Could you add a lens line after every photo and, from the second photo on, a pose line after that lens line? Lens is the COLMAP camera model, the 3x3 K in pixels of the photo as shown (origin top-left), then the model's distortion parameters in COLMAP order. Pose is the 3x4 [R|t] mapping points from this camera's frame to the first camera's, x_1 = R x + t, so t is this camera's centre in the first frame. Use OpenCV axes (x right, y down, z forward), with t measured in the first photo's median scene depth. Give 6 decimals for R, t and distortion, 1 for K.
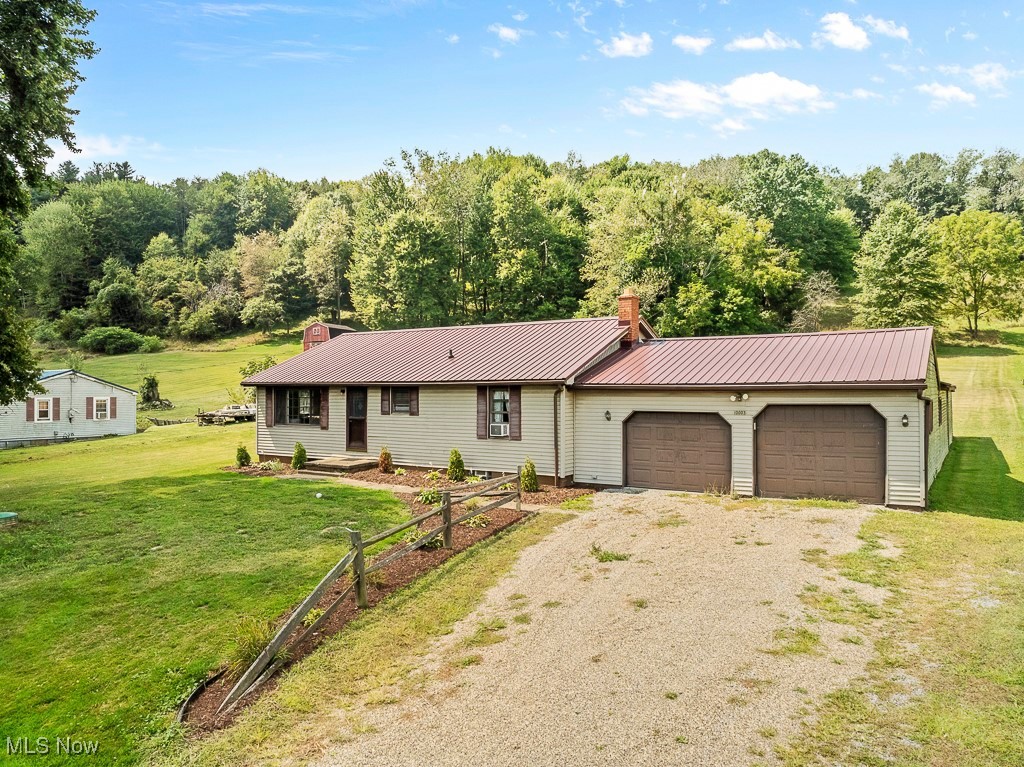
lens RADIAL K [[710.9, 0, 512.0], [0, 710.9, 383.5], [0, 0, 1]] dist [-0.043317, 0.002109]
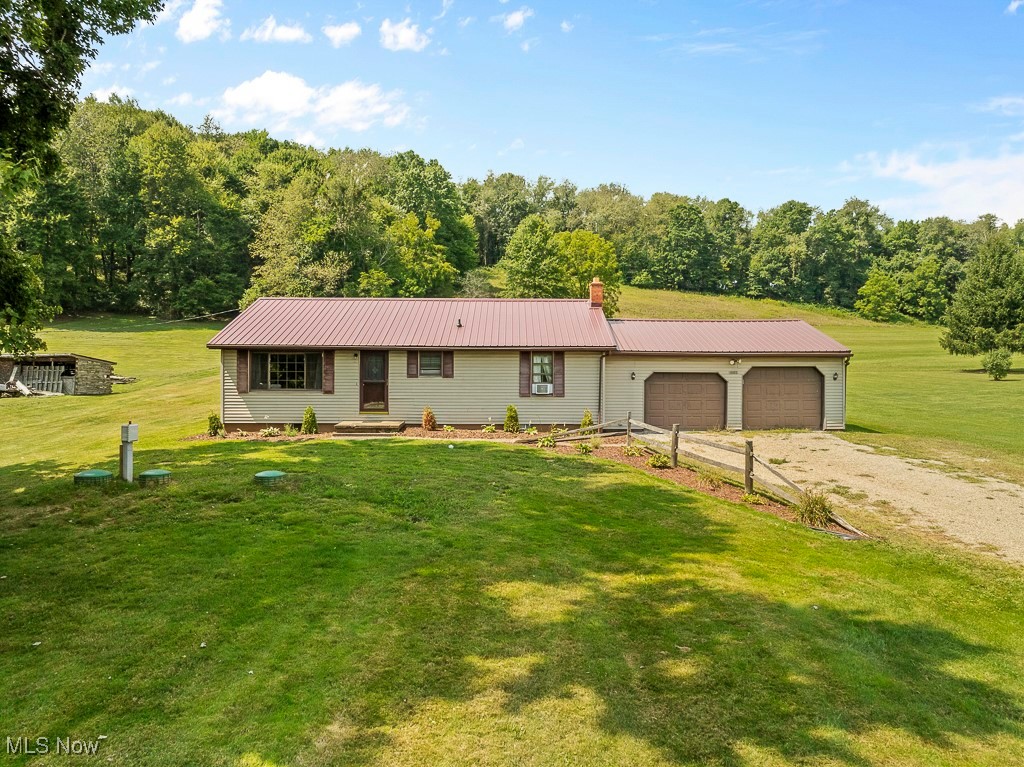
lens RADIAL K [[710.9, 0, 512.0], [0, 710.9, 383.5], [0, 0, 1]] dist [-0.043317, 0.002109]
pose [[0.830718, 0.000912, 0.556692, -0.591749], [-0.011120, 0.999826, 0.014957, 0.032345], [-0.556582, -0.018616, 0.830584, 0.034540]]
